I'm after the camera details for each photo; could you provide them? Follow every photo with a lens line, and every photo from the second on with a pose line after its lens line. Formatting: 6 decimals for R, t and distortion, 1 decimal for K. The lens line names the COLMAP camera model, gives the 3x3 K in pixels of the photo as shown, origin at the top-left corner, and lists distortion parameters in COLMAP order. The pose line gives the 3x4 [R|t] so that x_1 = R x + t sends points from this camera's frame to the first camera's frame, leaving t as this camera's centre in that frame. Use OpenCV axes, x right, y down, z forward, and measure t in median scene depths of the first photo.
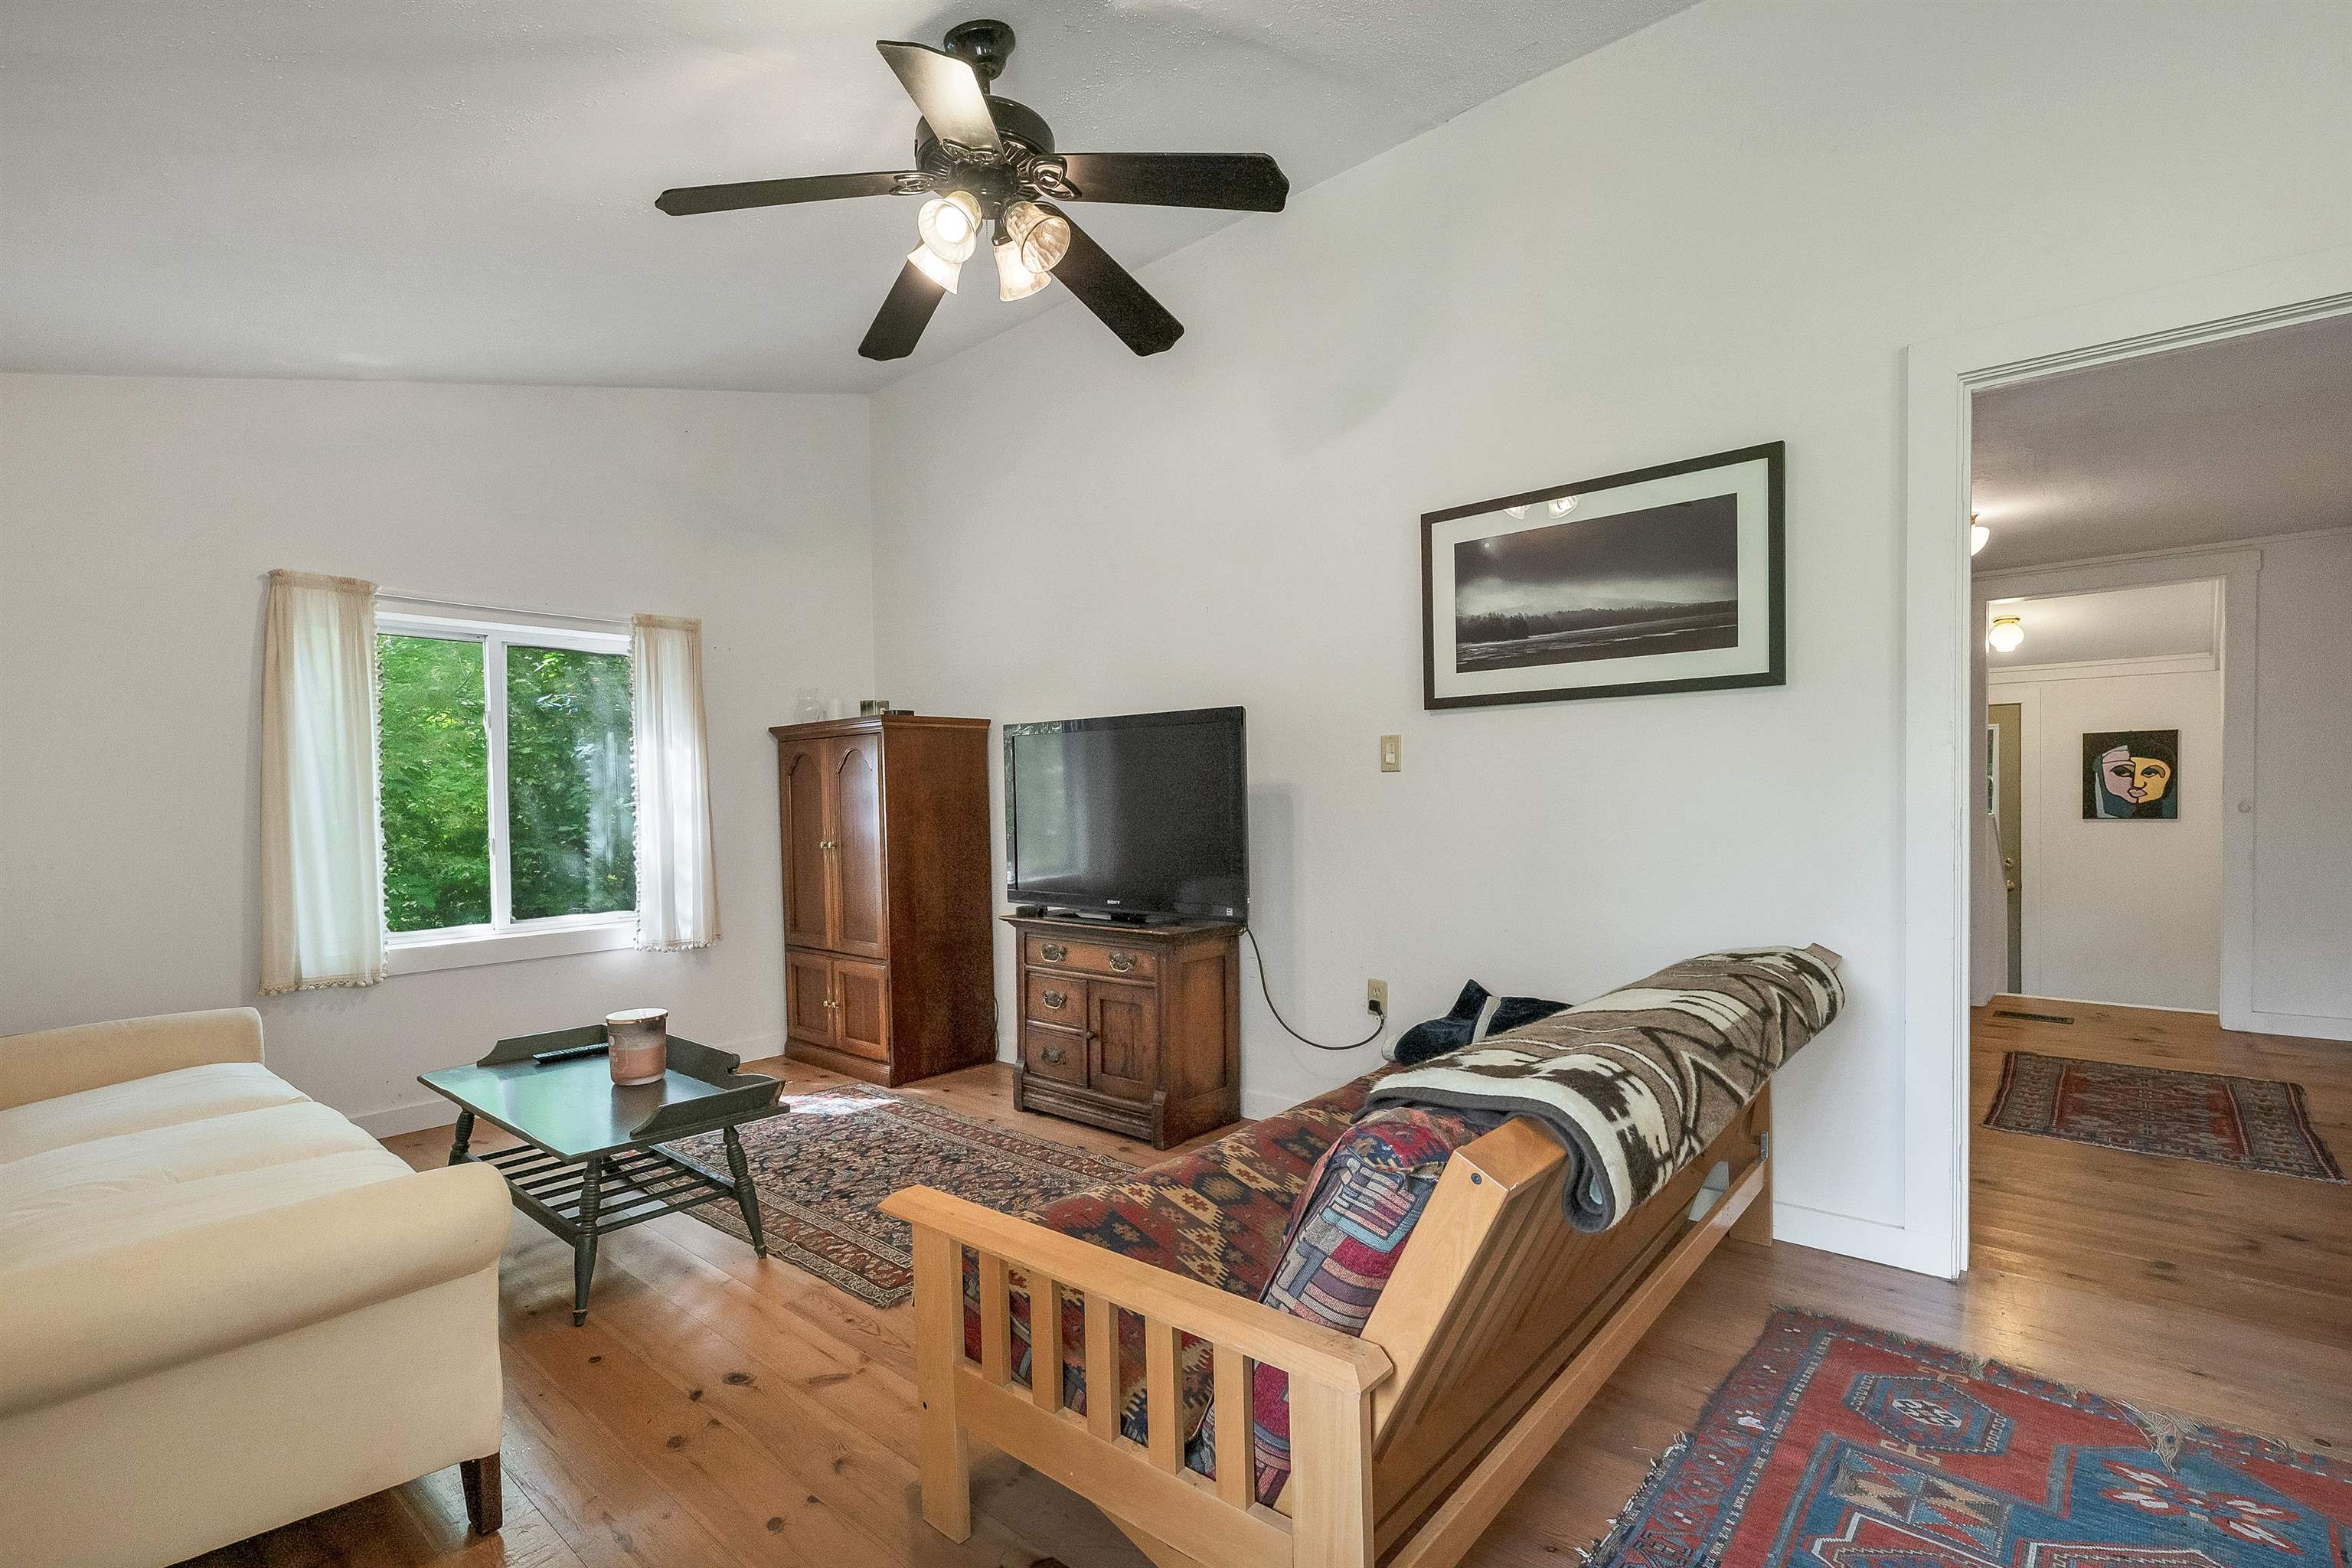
lens RADIAL K [[1057.4, 0, 1134.4], [0, 1057.4, 830.9], [0, 0, 1]] dist [-0.003587, 0.000801]
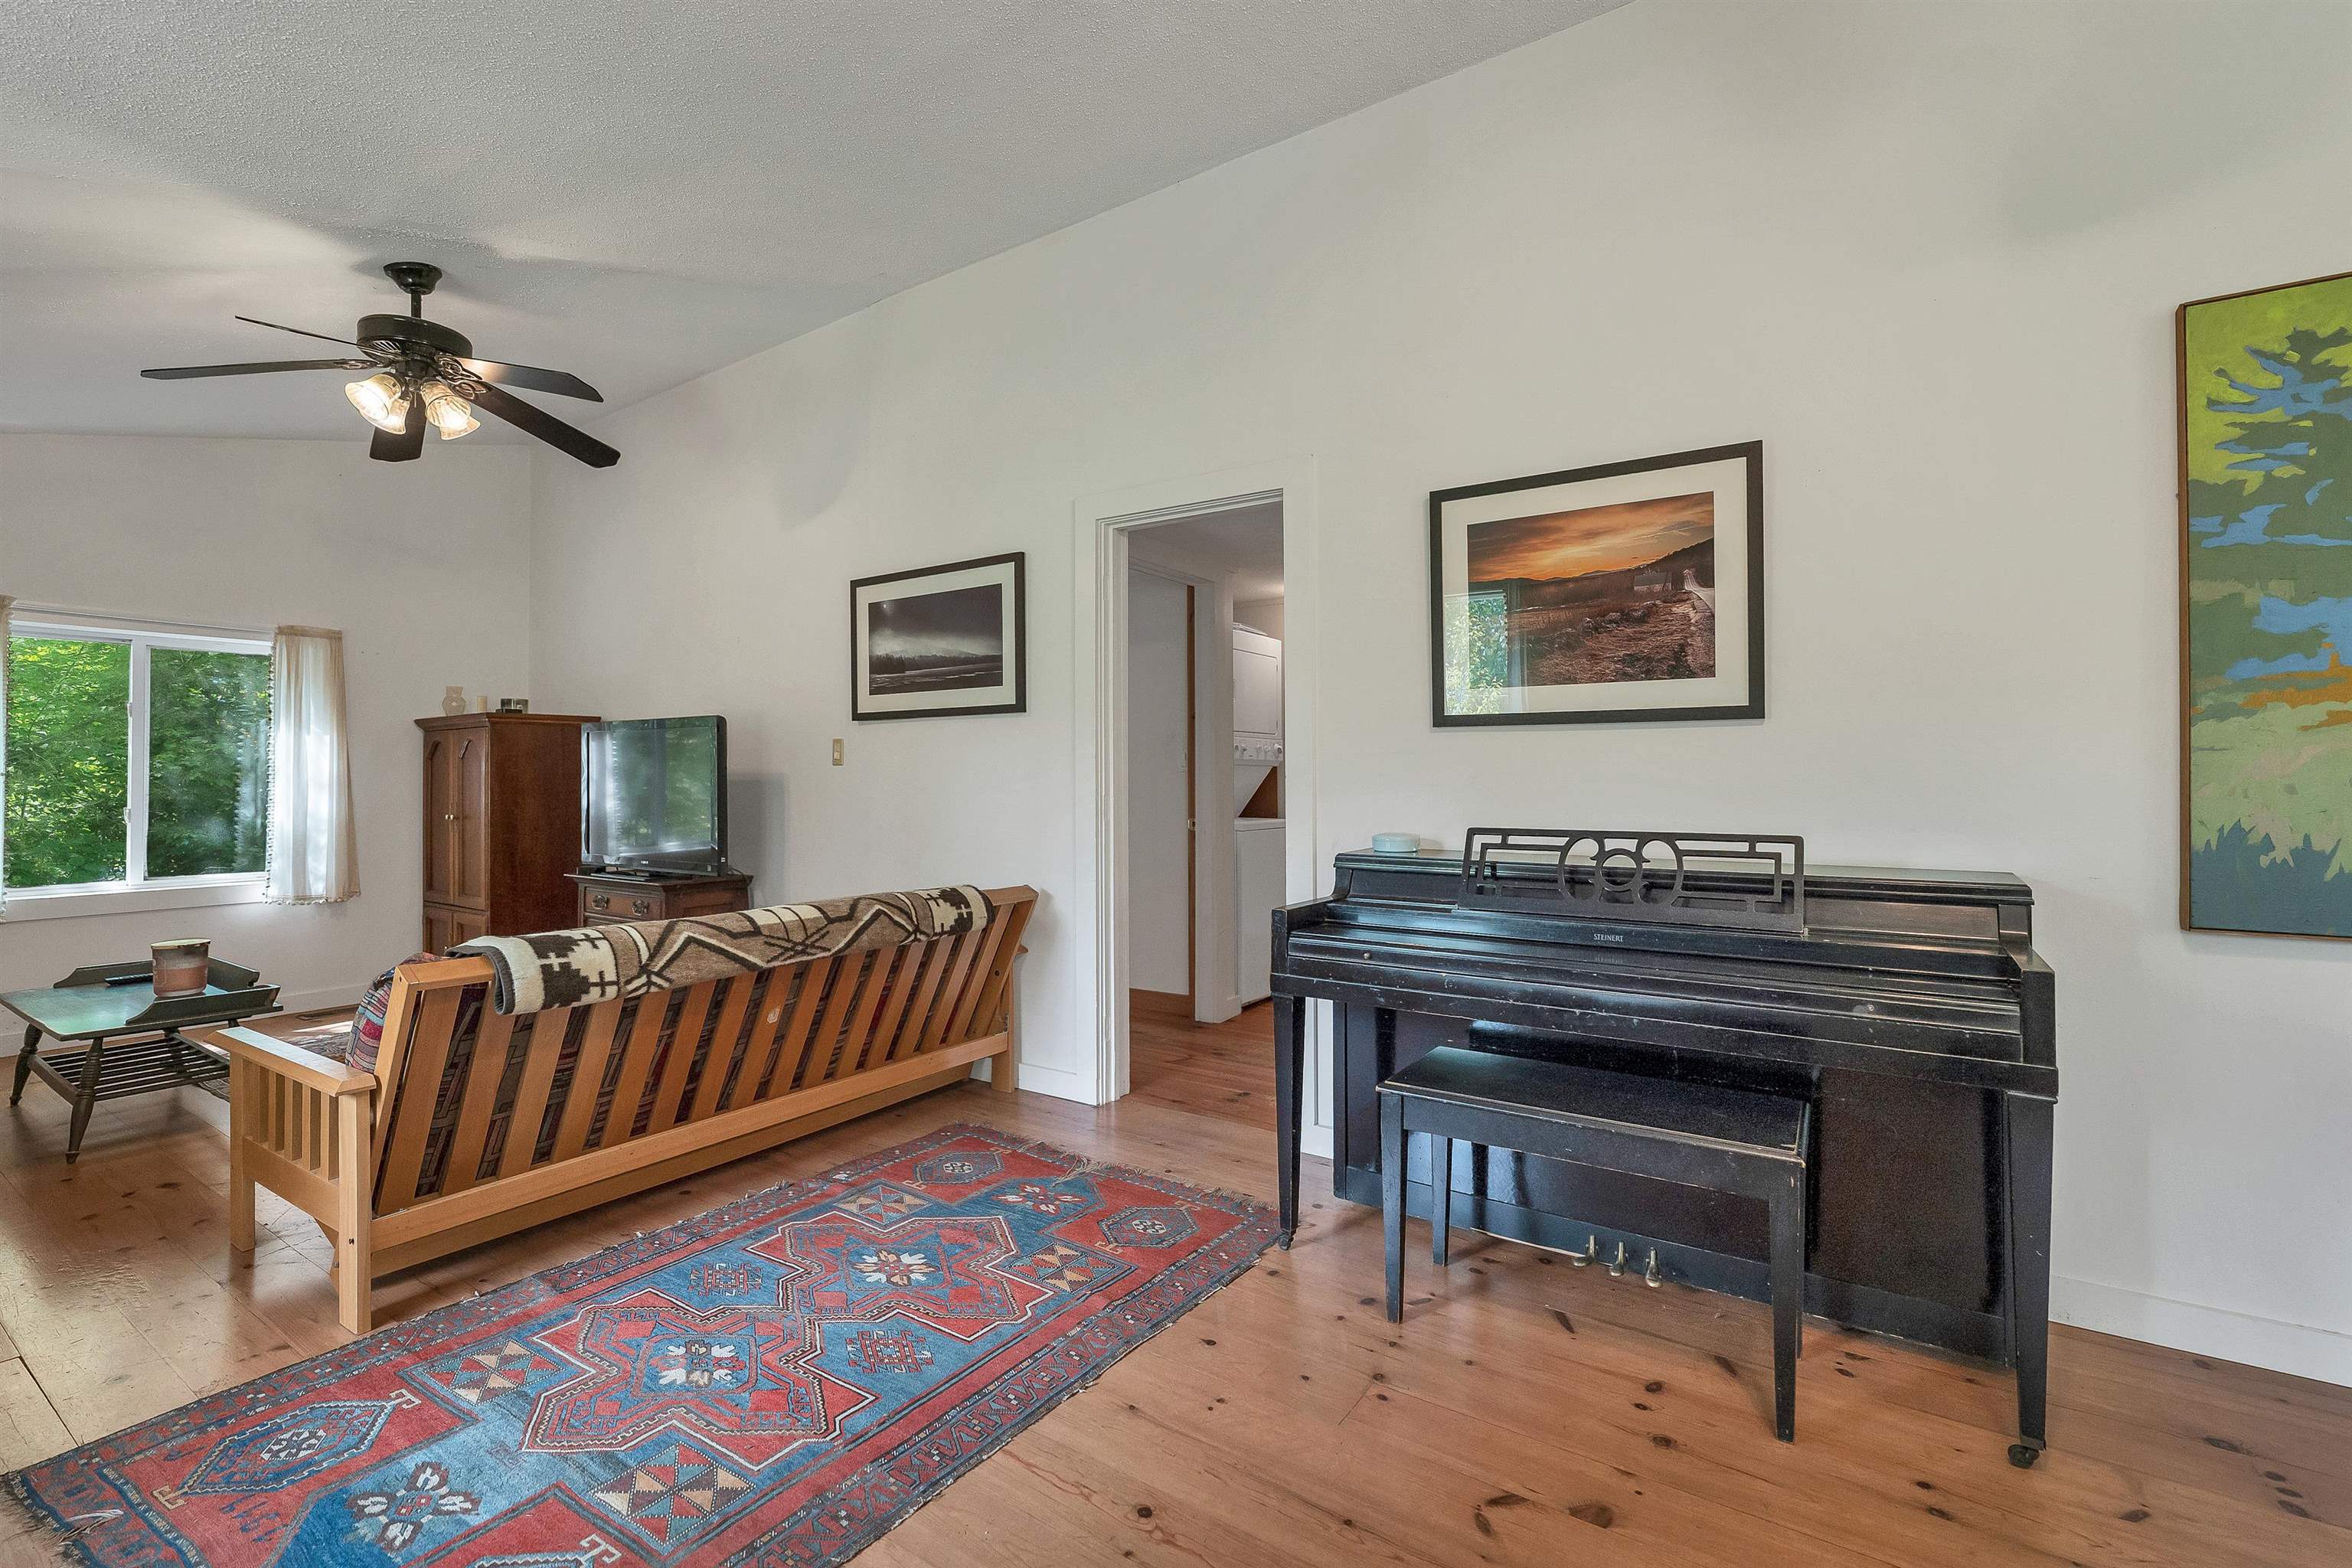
lens RADIAL K [[1057.4, 0, 1191.2], [0, 1057.4, 763.8], [0, 0, 1]] dist [-0.003587, 0.000801]
pose [[0.991941, 0.016574, 0.125614, 0.518143], [-0.010568, 0.998776, -0.048330, 0.002845], [-0.126261, 0.046613, 0.990901, -0.396936]]
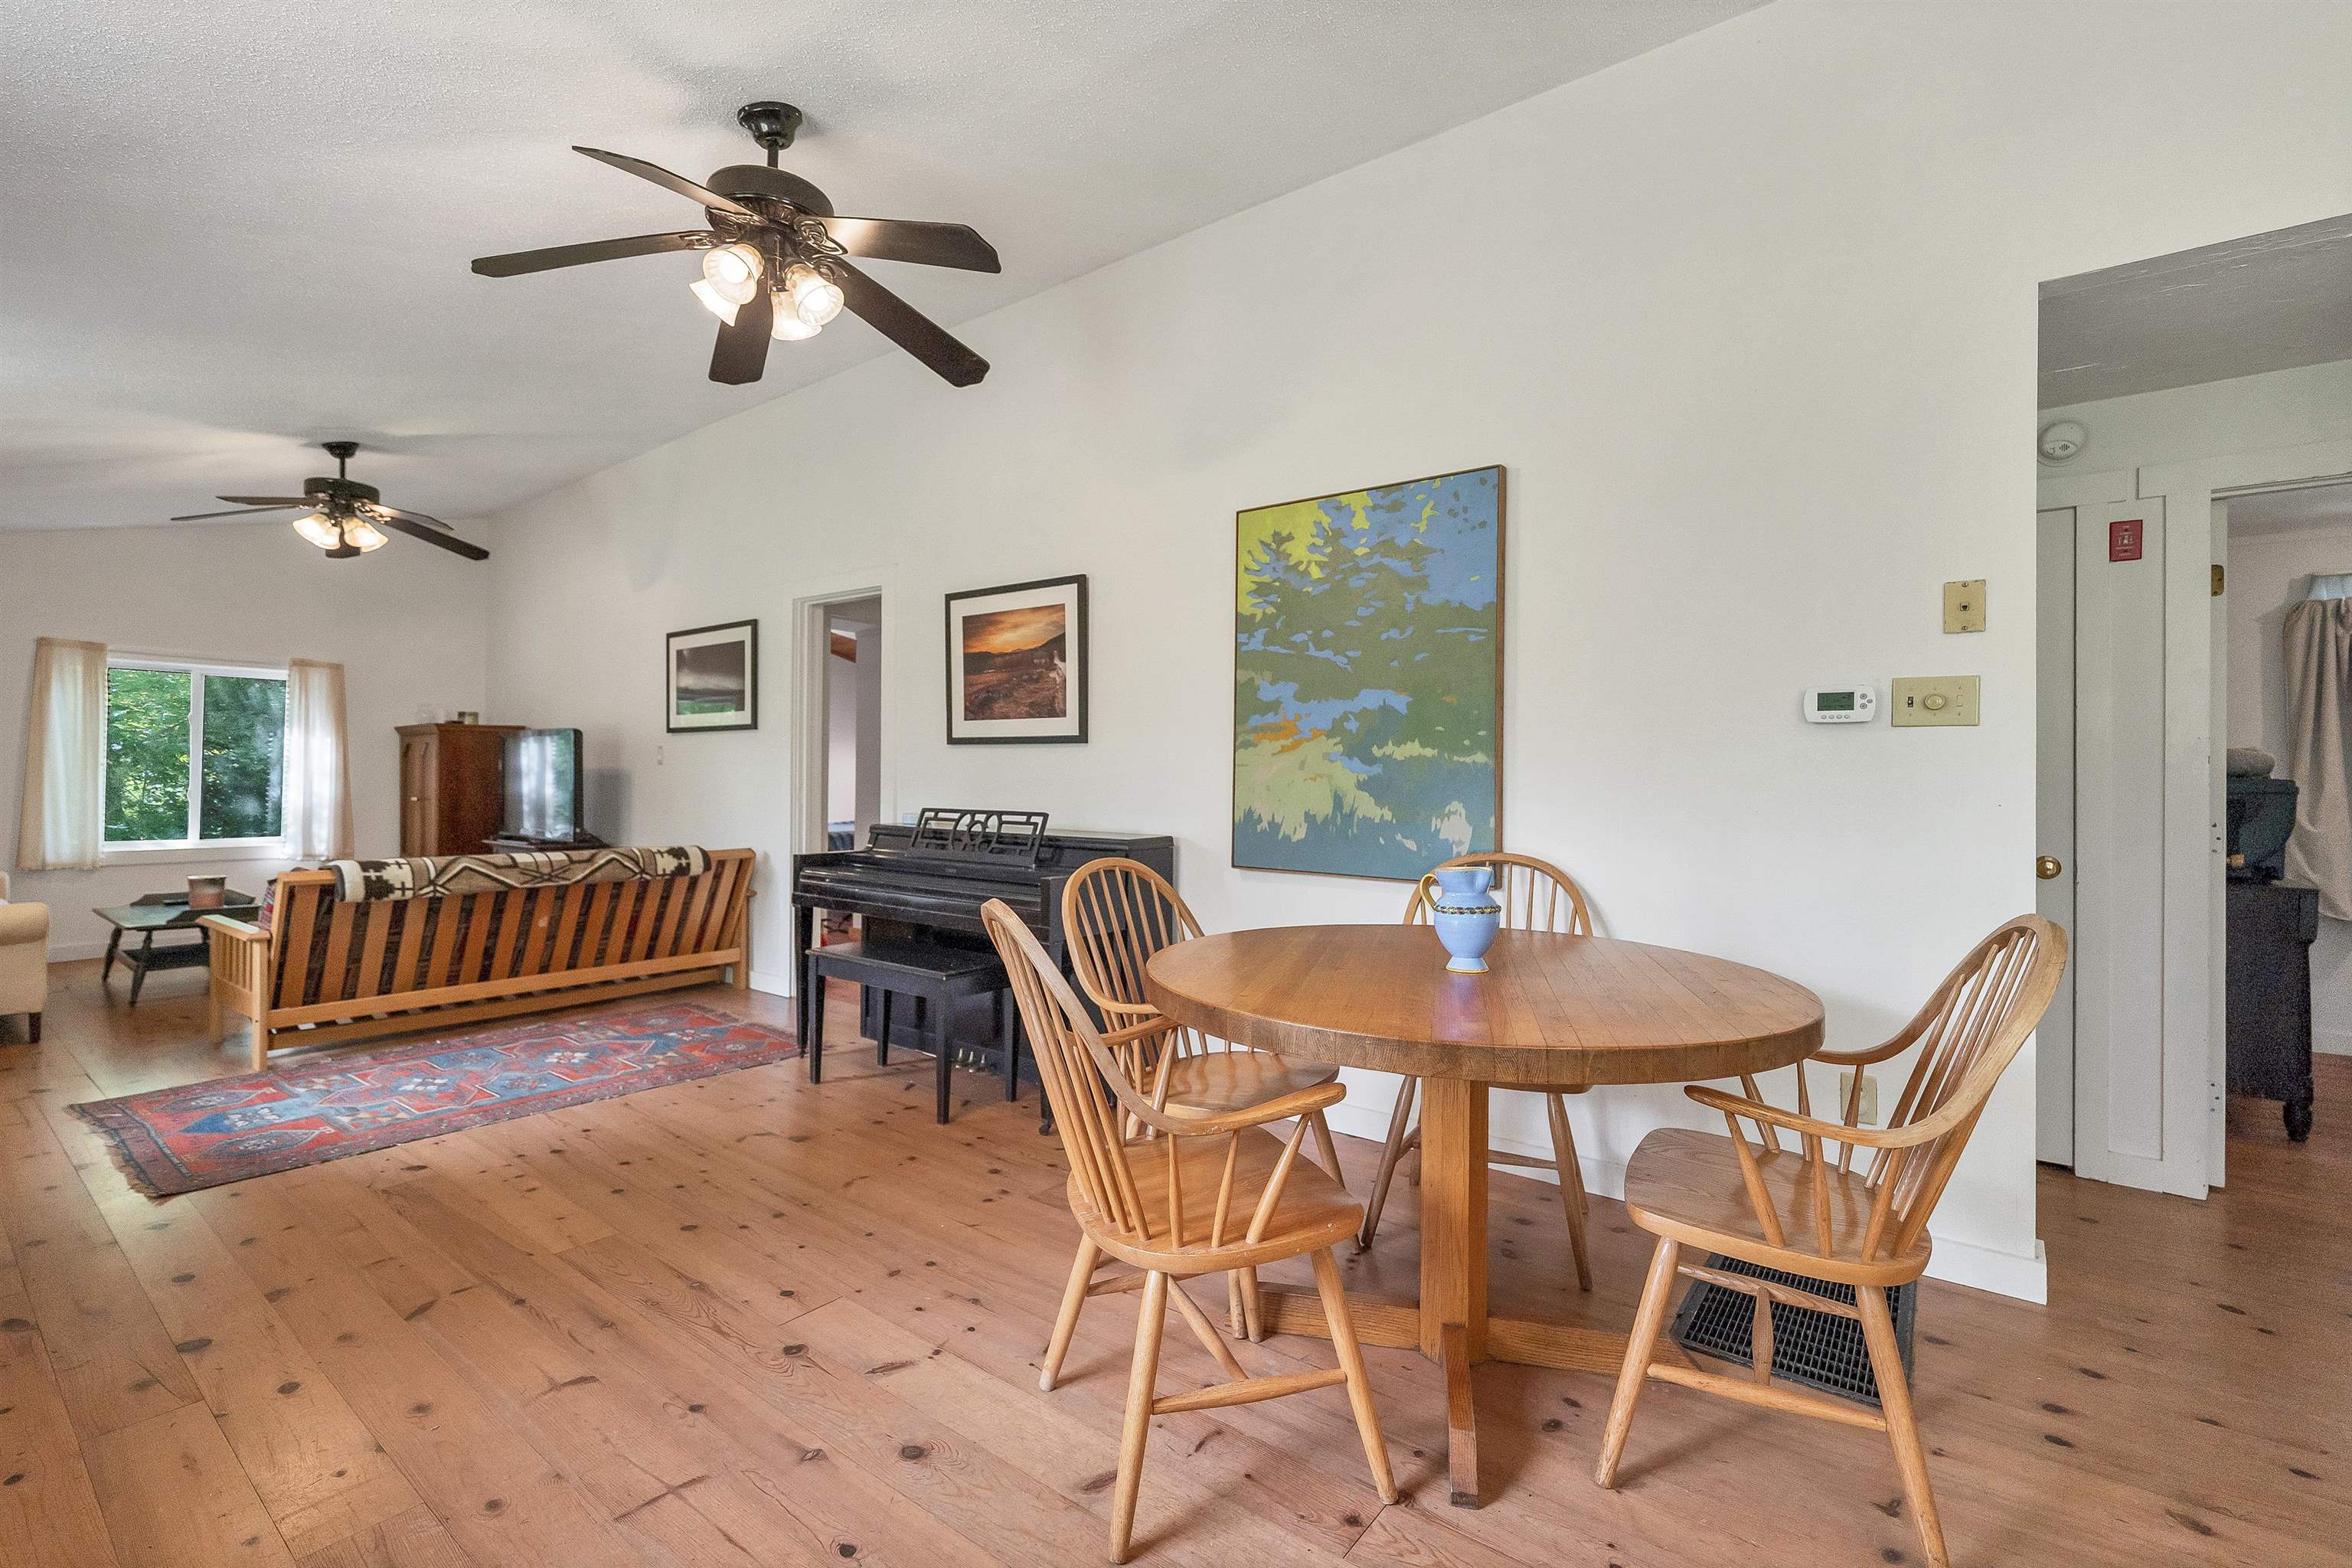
lens RADIAL K [[1057.4, 0, 1196.8], [0, 1057.4, 773.7], [0, 0, 1]] dist [-0.003587, 0.000801]
pose [[0.997453, 0.026013, 0.066413, 1.075280], [-0.023597, 0.999040, -0.036897, 0.008324], [-0.067310, 0.035236, 0.997110, -0.956621]]
